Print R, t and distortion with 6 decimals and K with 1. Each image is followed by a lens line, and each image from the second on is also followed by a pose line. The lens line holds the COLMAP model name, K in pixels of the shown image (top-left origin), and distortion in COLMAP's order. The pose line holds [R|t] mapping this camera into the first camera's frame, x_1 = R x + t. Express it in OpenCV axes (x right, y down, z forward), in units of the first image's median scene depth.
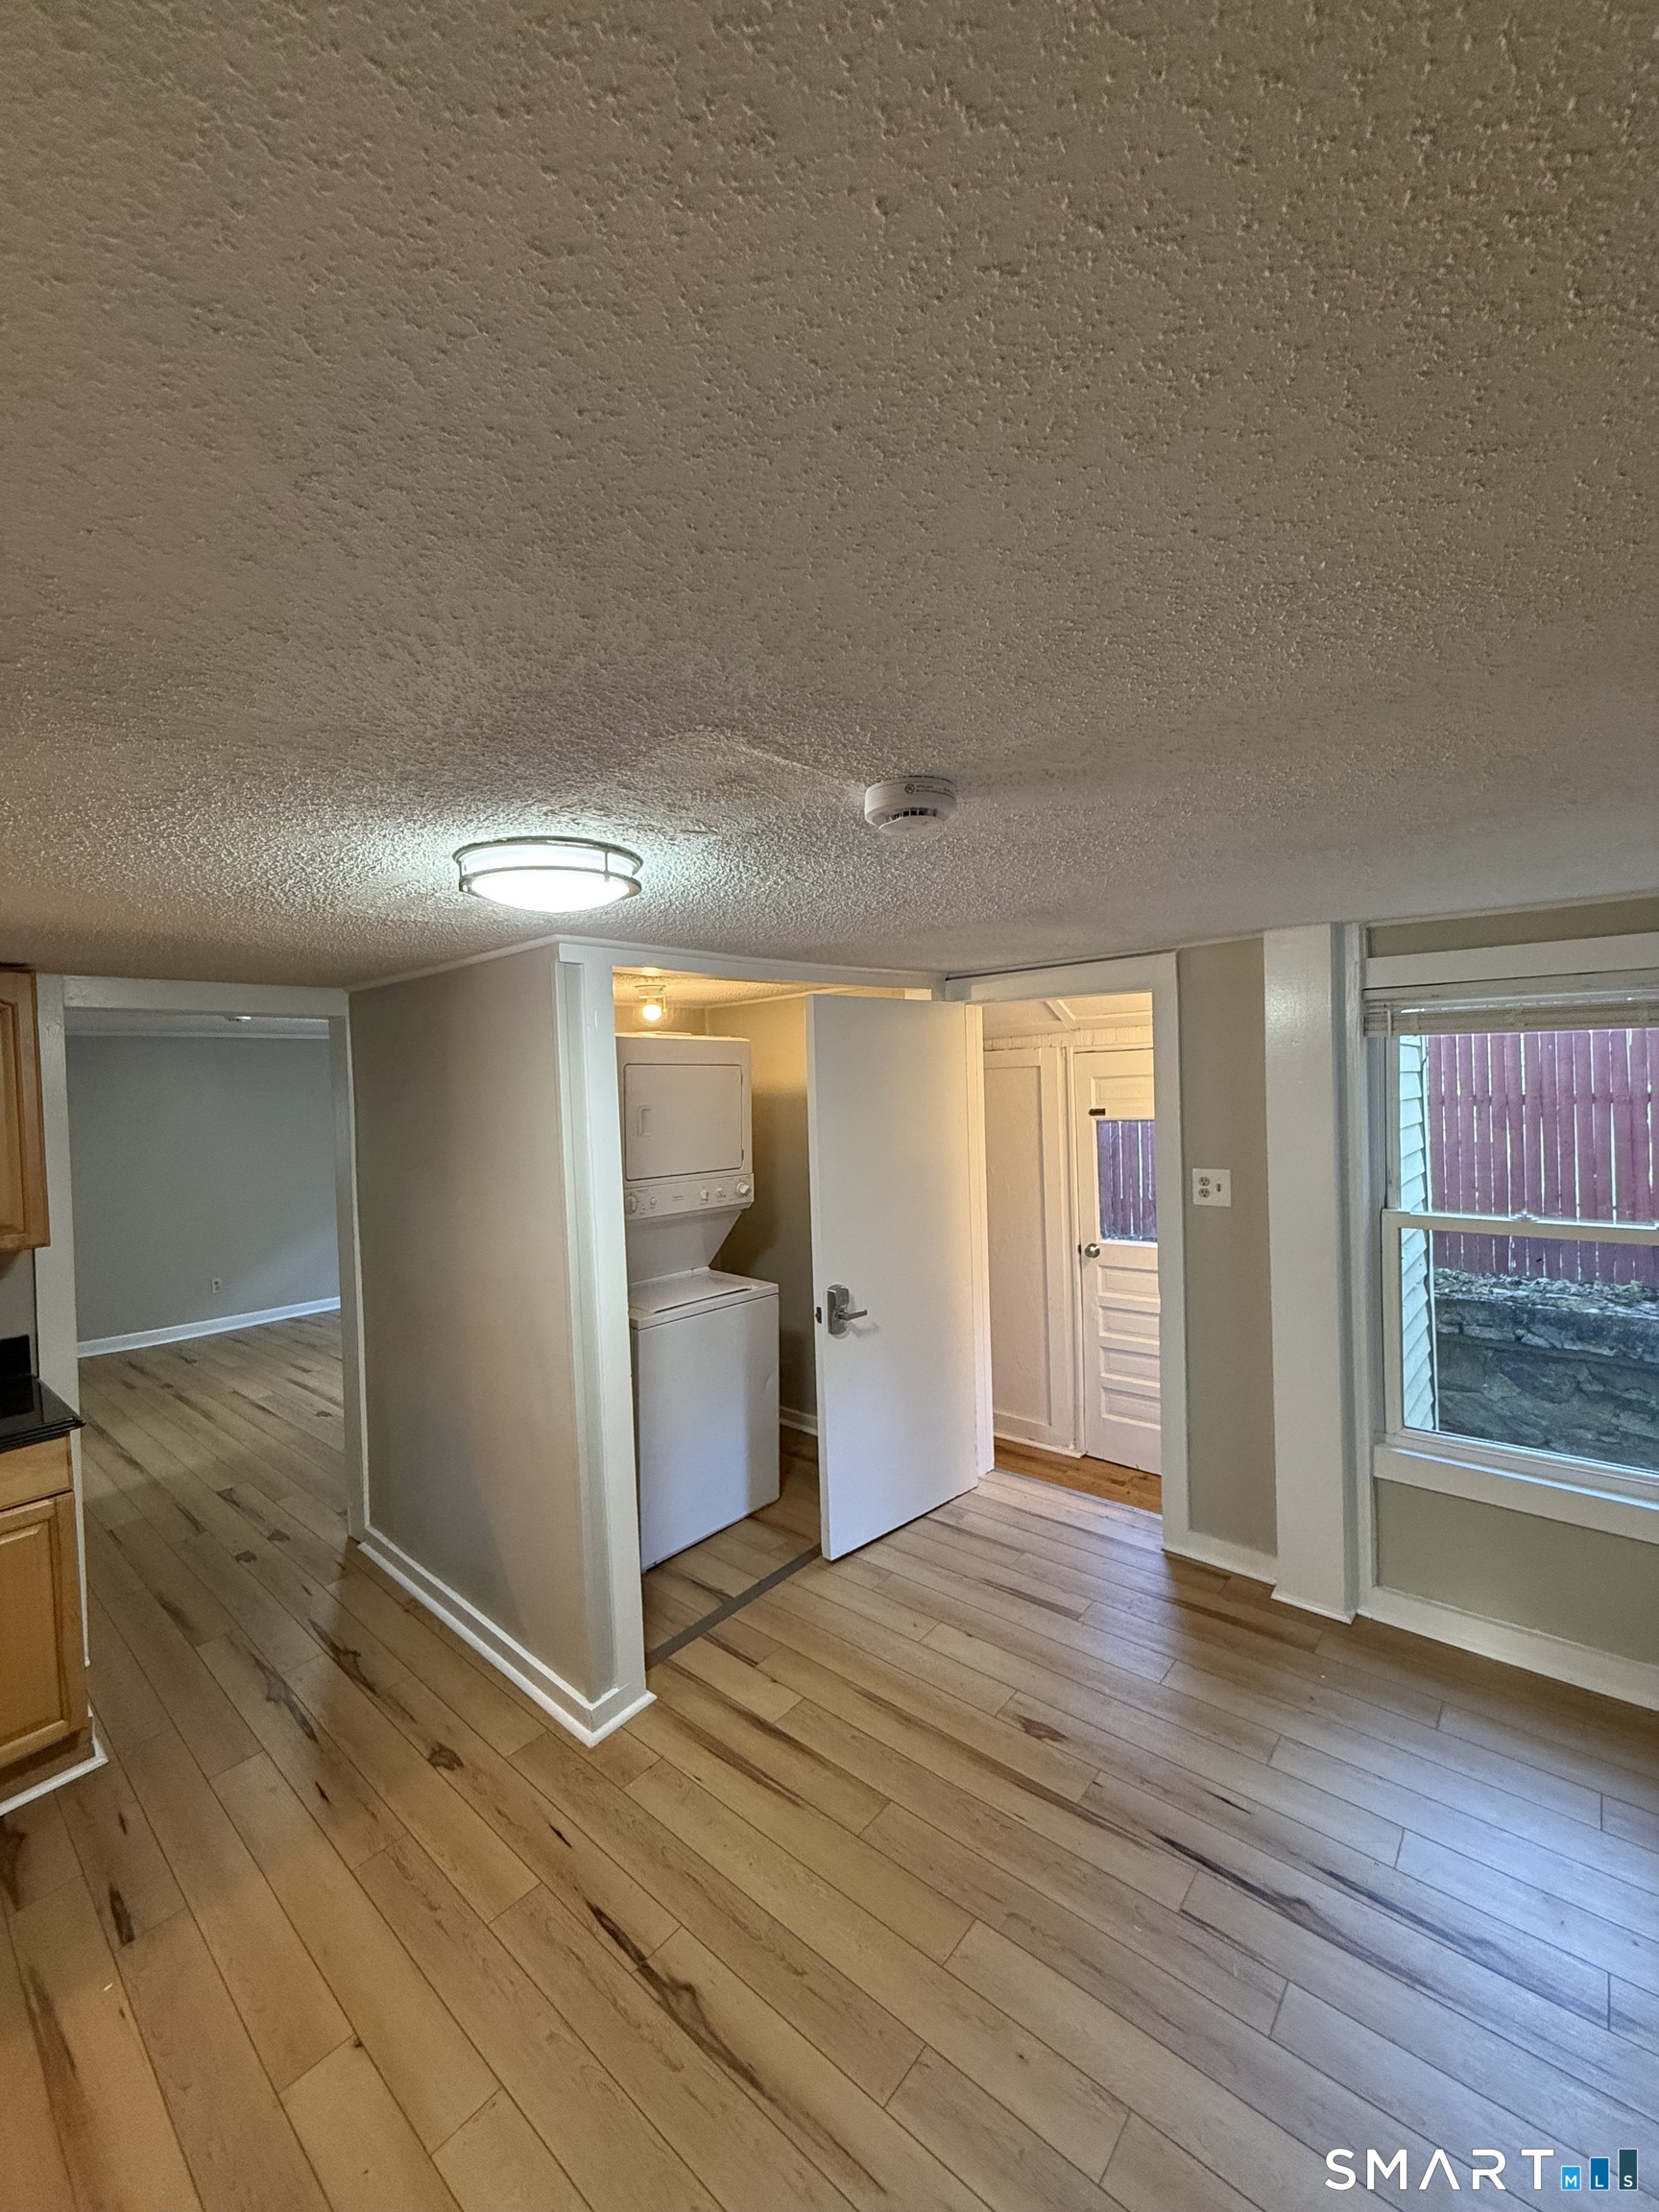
lens RADIAL K [[881.6, 0, 847.2], [0, 881.6, 1102.3], [0, 0, 1]] dist [0.002348, -0.000622]
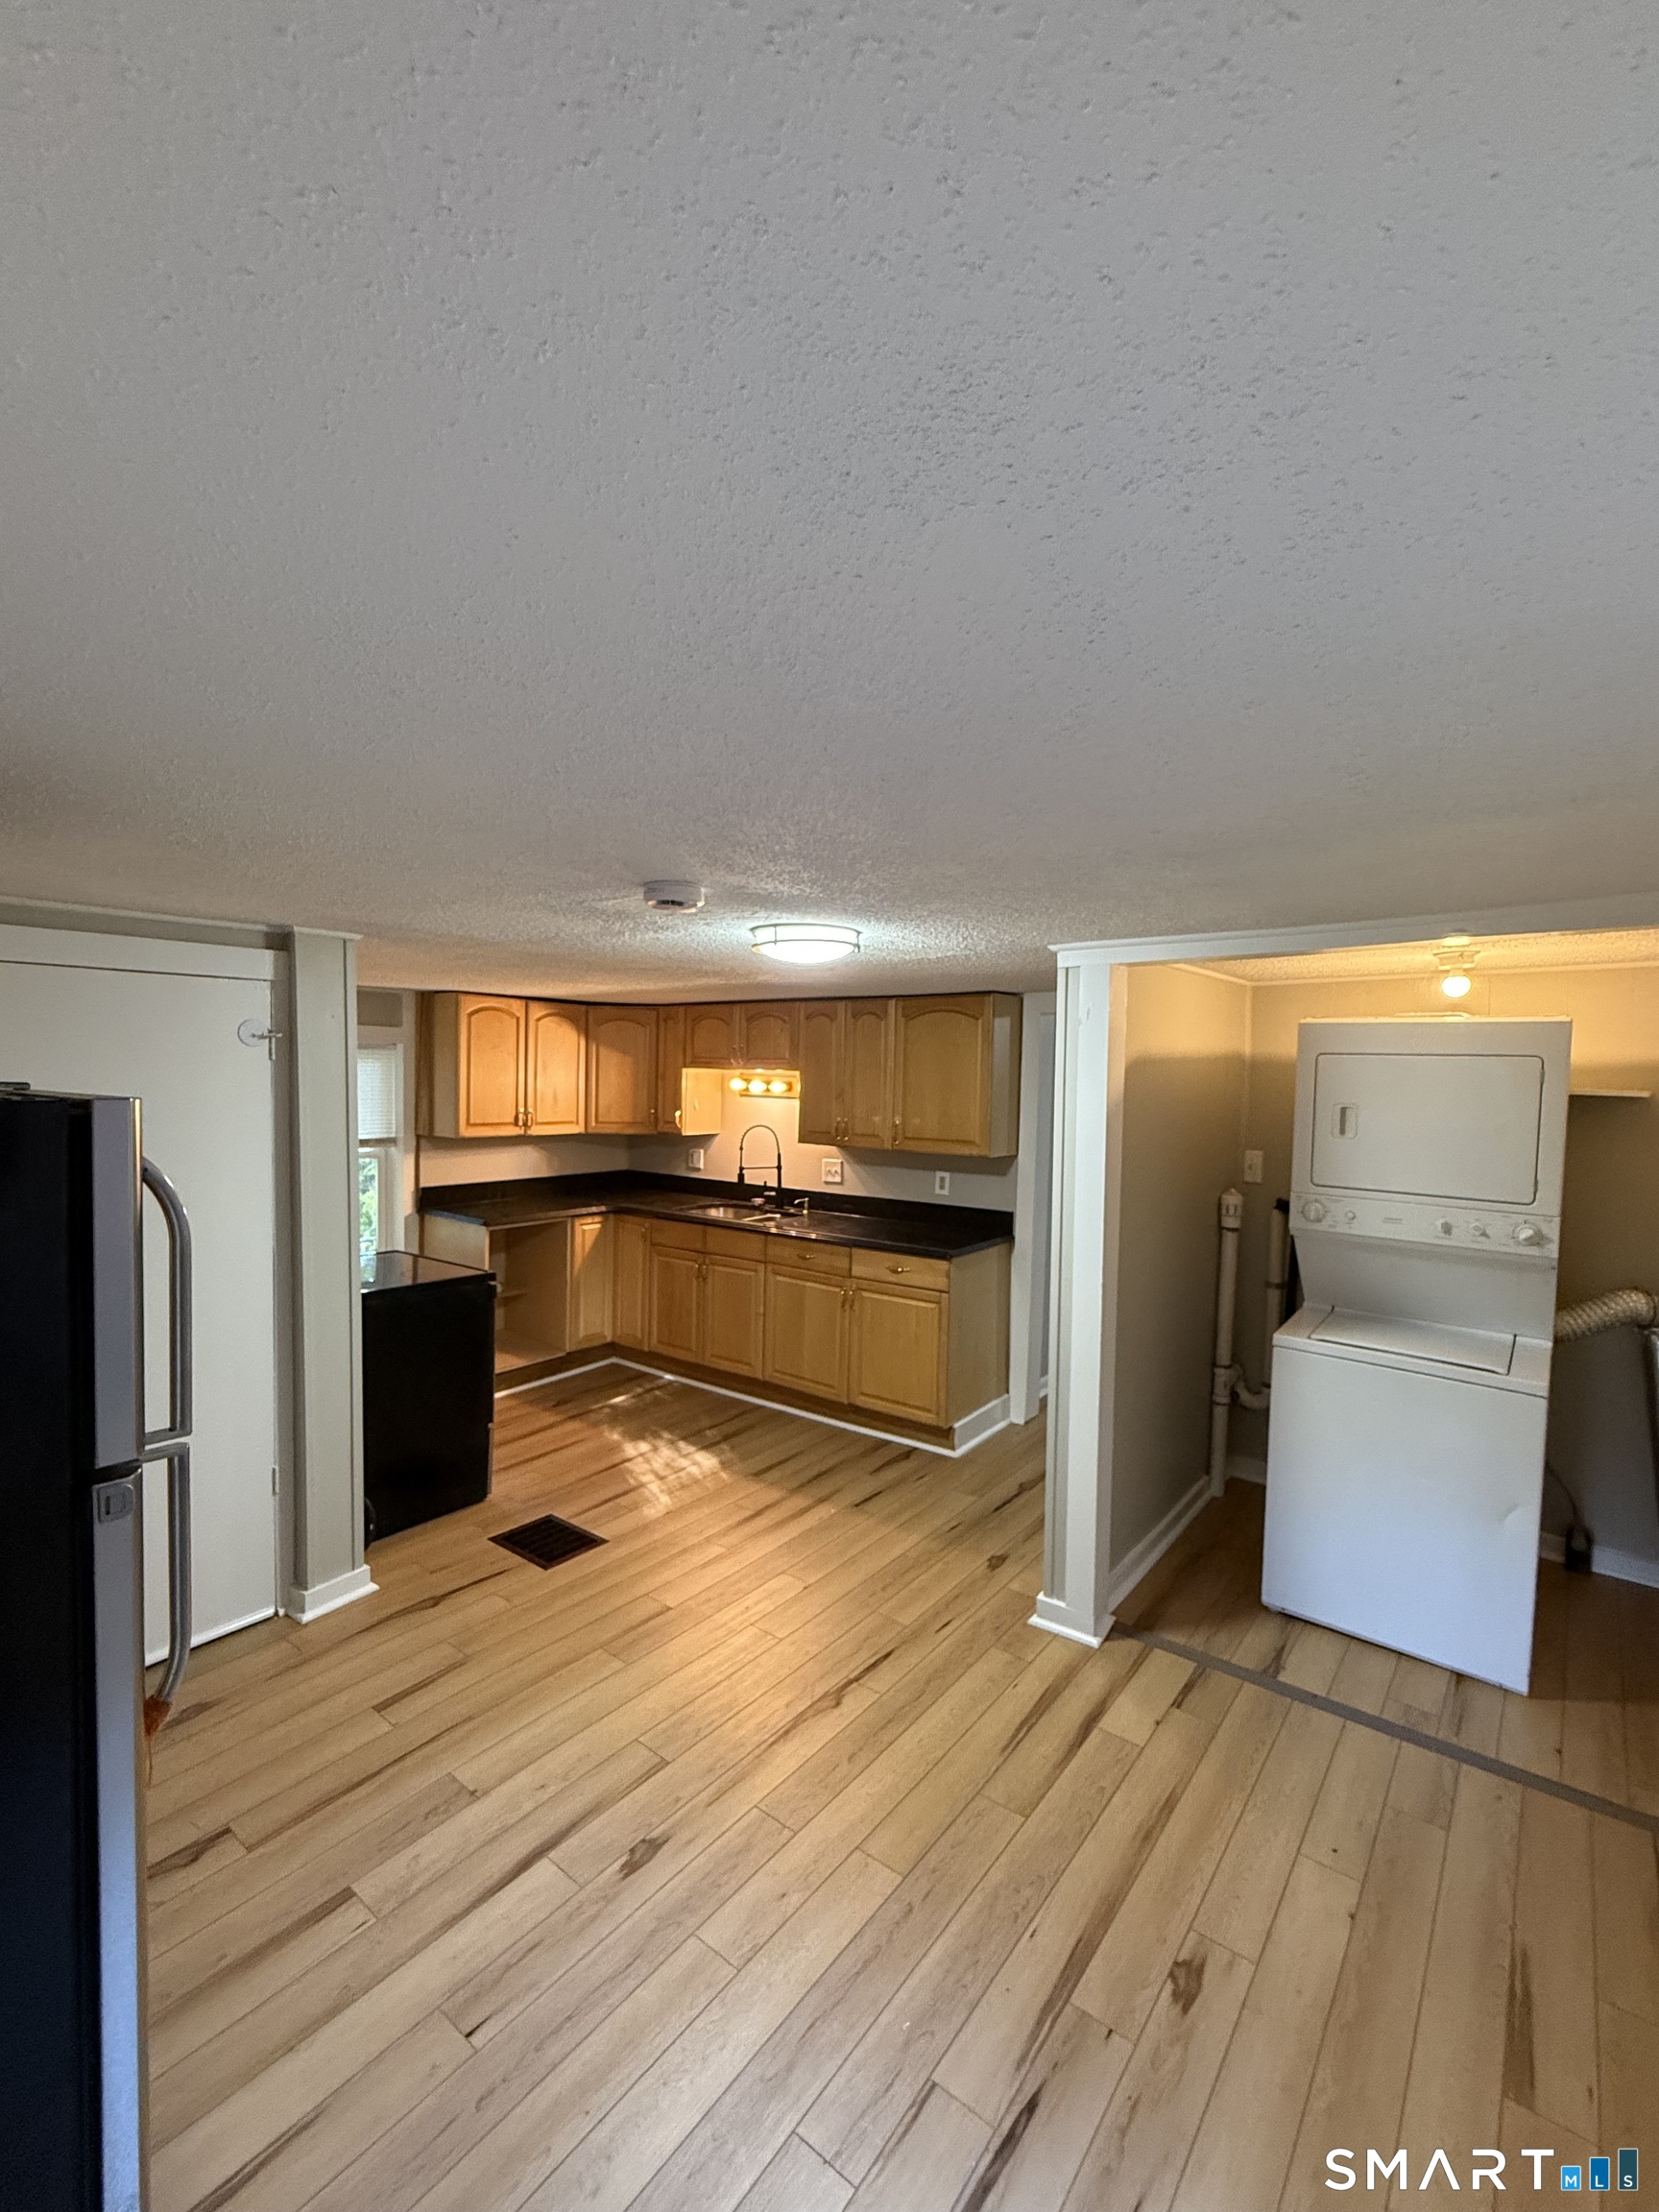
lens RADIAL K [[948.8, 0, 823.0], [0, 948.8, 1106.8], [0, 0, 1]] dist [0.000797, -0.000087]
pose [[0.039341, 0.072828, -0.996568, 0.999787], [-0.040866, 0.996623, 0.071219, -0.054386], [0.998390, 0.037924, 0.042184, 0.683830]]
